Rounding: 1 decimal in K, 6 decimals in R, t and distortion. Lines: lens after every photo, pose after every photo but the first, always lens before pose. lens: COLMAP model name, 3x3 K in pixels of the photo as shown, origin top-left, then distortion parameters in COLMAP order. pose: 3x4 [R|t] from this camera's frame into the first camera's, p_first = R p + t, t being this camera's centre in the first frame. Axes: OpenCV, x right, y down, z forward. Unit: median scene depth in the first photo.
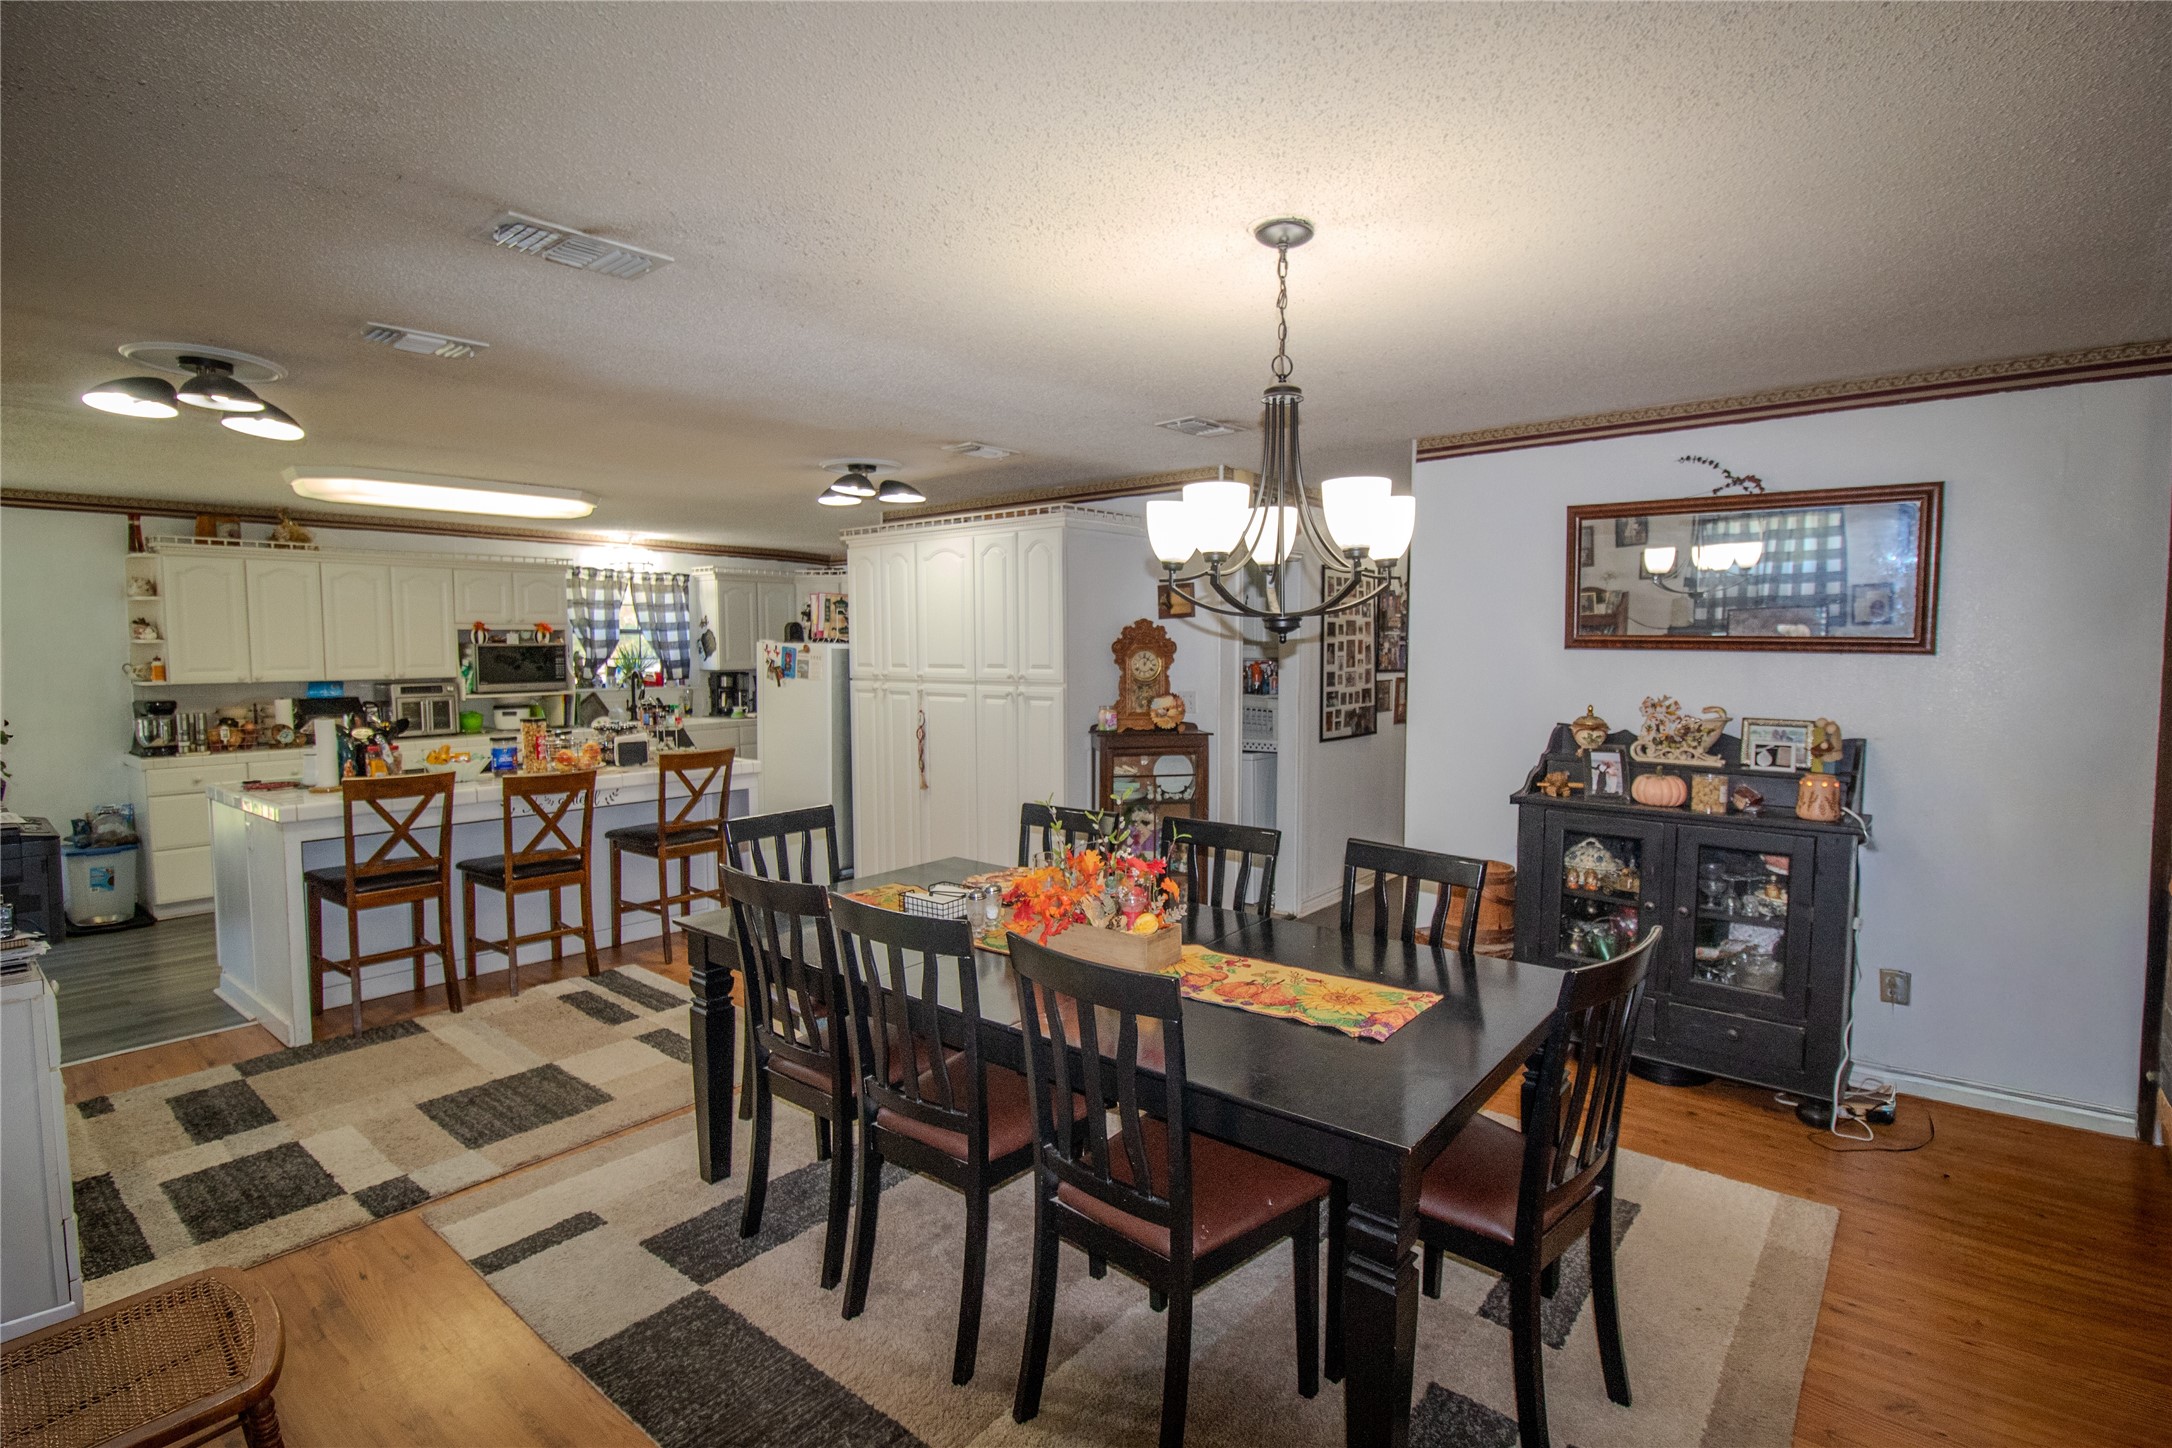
lens RADIAL K [[1015.3, 0, 1088.1], [0, 1015.3, 712.2], [0, 0, 1]] dist [-0.007116, -0.008920]
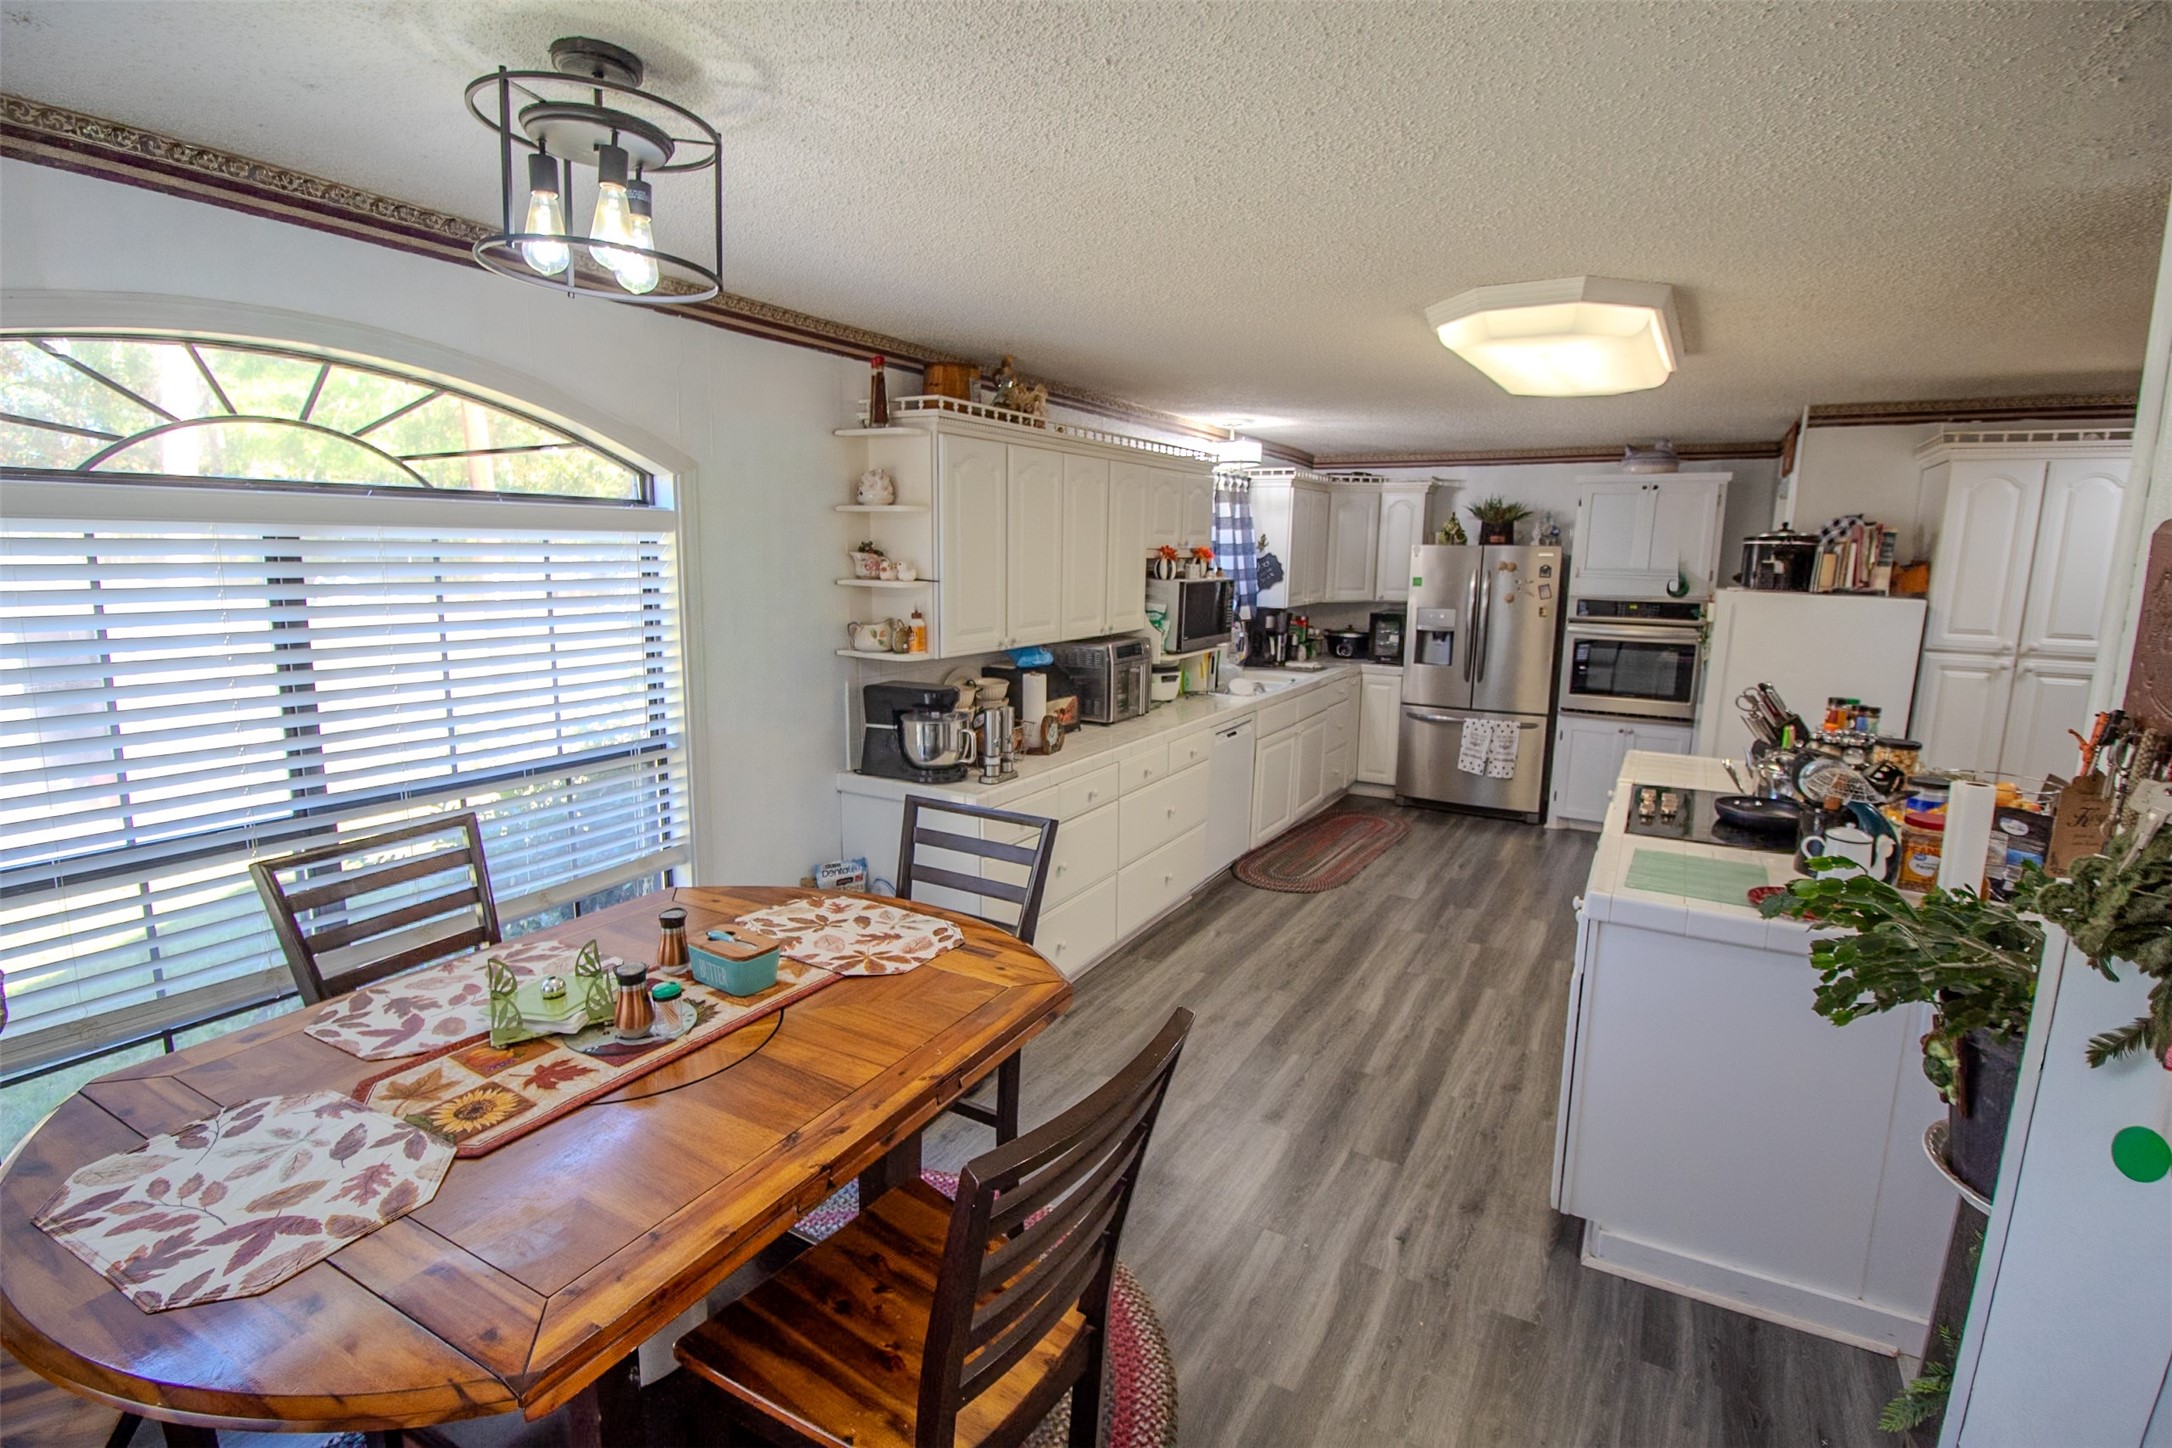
lens RADIAL K [[1015.3, 0, 1093.0], [0, 1015.3, 723.1], [0, 0, 1]] dist [-0.007116, -0.008920]
pose [[0.984833, -0.015828, 0.172784, -0.919639], [-0.003283, 0.993952, 0.109765, -0.055016], [-0.173476, -0.108667, 0.978825, 0.390838]]
